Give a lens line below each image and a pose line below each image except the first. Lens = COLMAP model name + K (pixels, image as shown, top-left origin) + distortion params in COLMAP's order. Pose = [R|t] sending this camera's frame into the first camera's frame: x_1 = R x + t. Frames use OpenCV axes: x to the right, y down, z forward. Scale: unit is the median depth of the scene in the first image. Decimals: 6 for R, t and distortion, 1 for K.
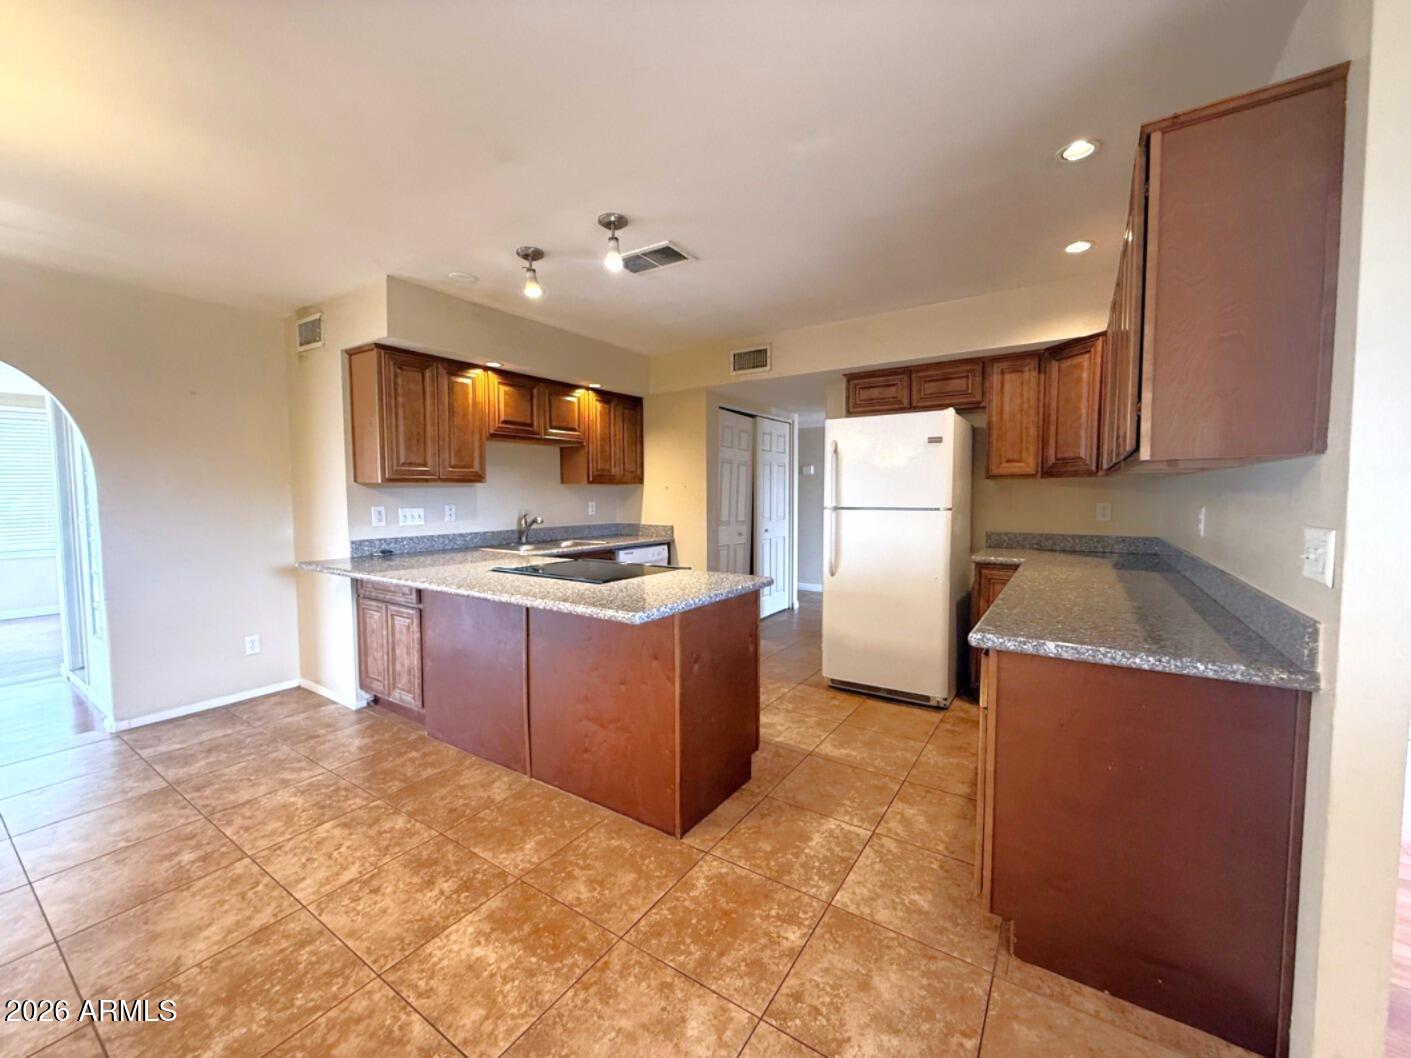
lens RADIAL K [[564.9, 0, 702.6], [0, 564.9, 527.1], [0, 0, 1]] dist [-0.000172, 0.000535]
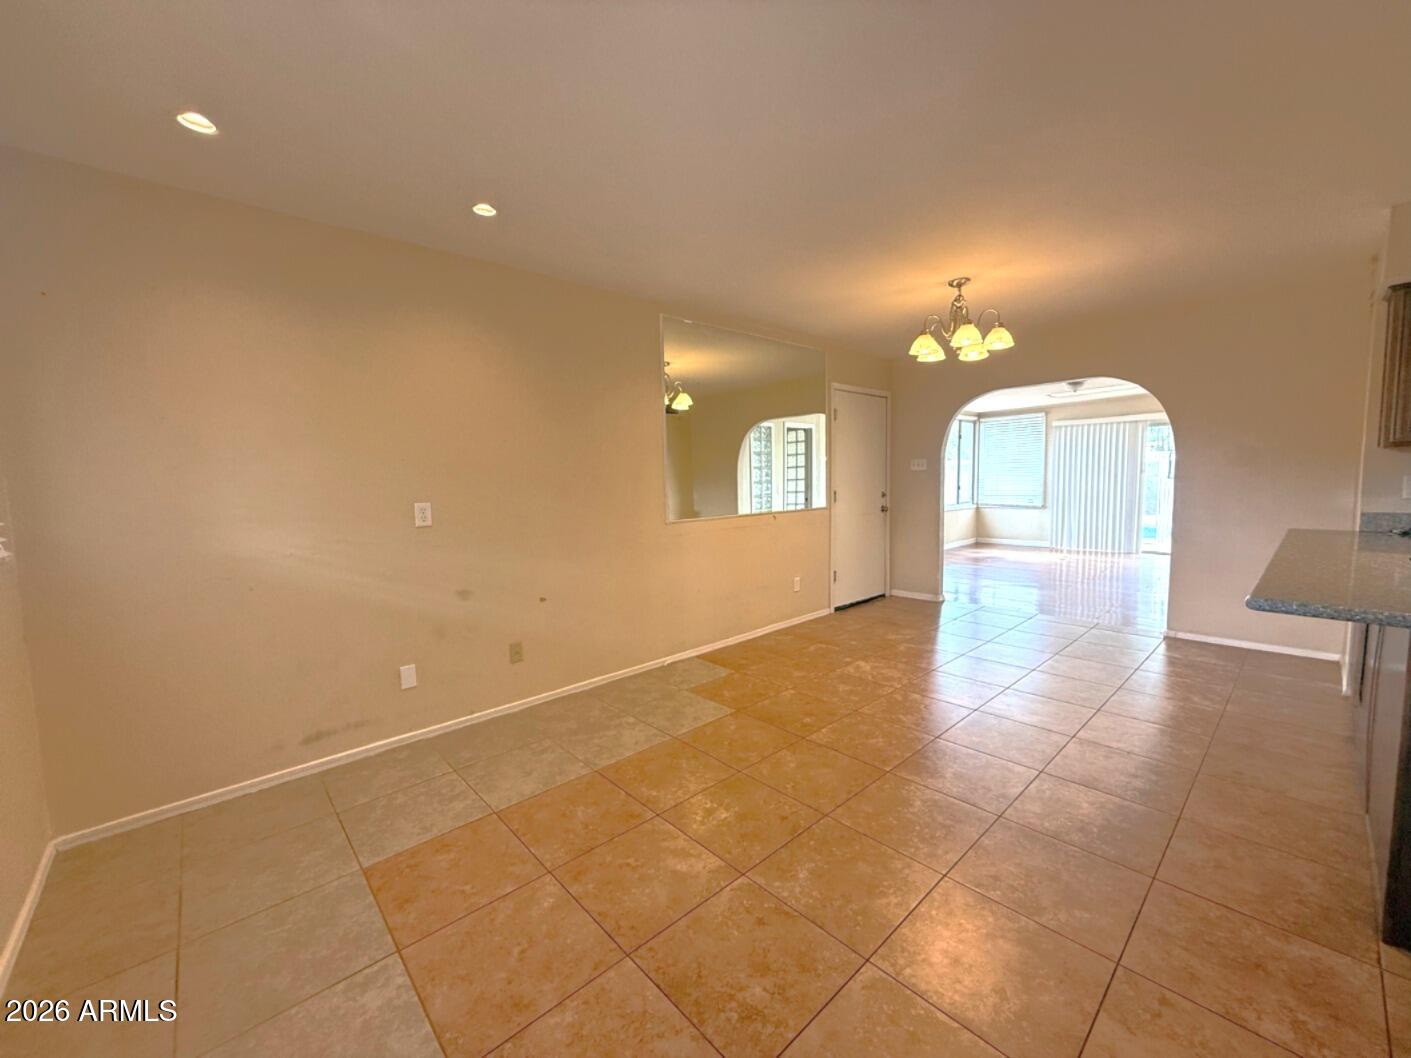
lens RADIAL K [[564.9, 0, 702.6], [0, 564.9, 527.1], [0, 0, 1]] dist [-0.000172, 0.000535]
pose [[-0.233118, 0.097525, -0.967546, 0.540536], [-0.033307, 0.993574, 0.108173, -0.016724], [0.971878, 0.057444, -0.228372, 0.189791]]
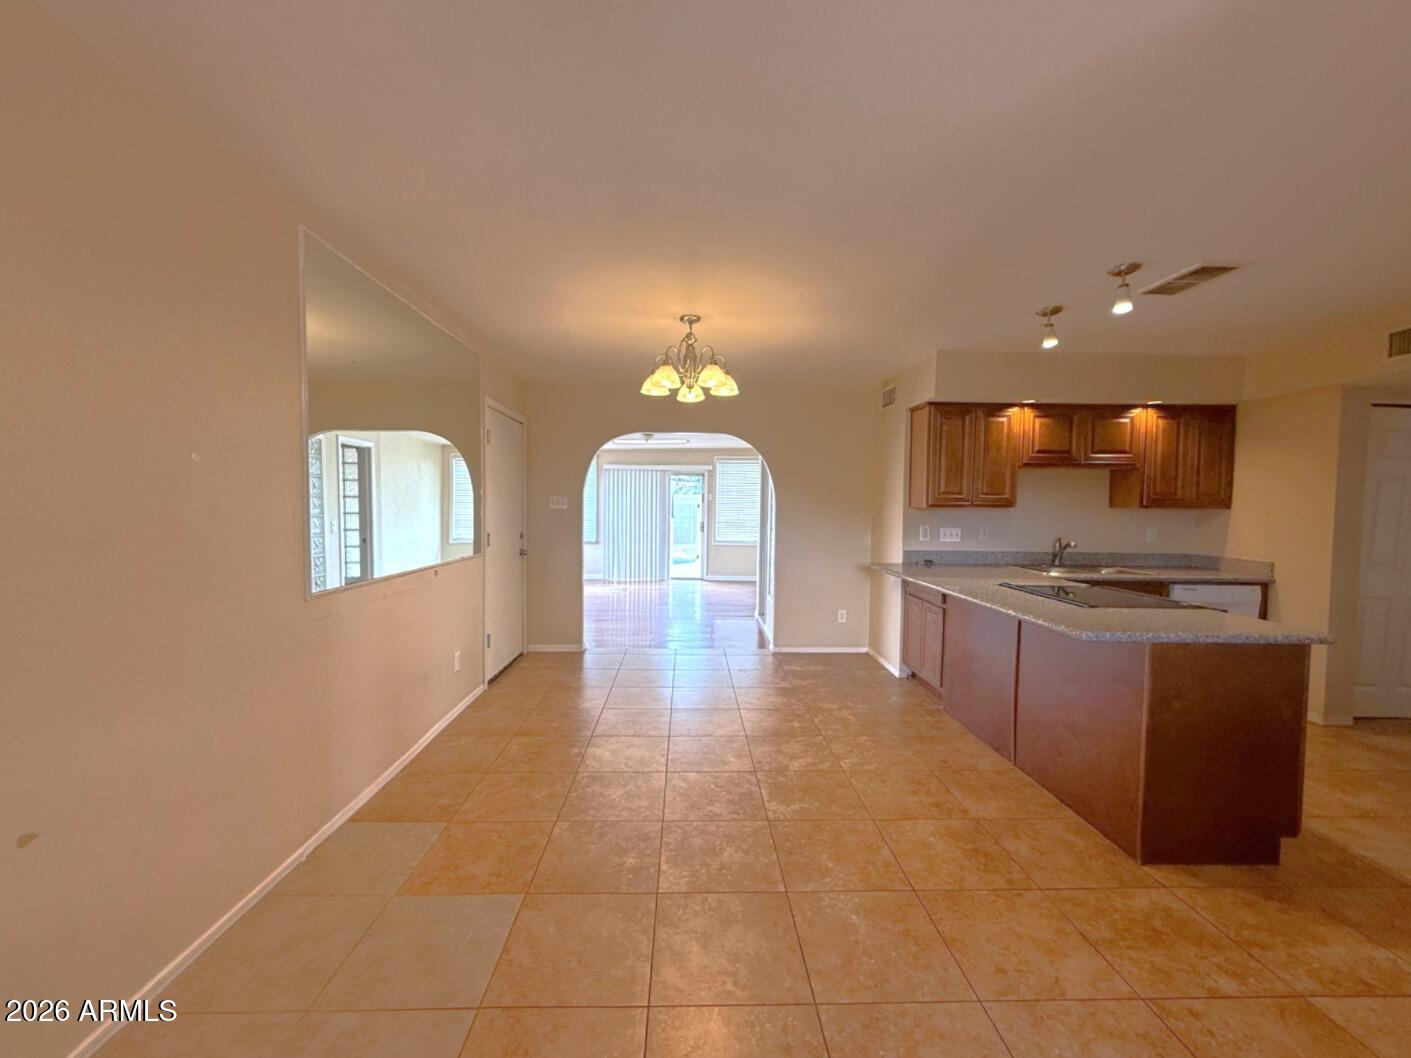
lens RADIAL K [[571.4, 0, 705.5], [0, 571.4, 529.0], [0, 0, 1]] dist [0.001448, 0.000194]
pose [[0.585543, 0.046162, -0.809326, 0.207820], [-0.063678, 0.997912, 0.010848, -0.012202], [0.808137, 0.045185, 0.587259, -0.186047]]
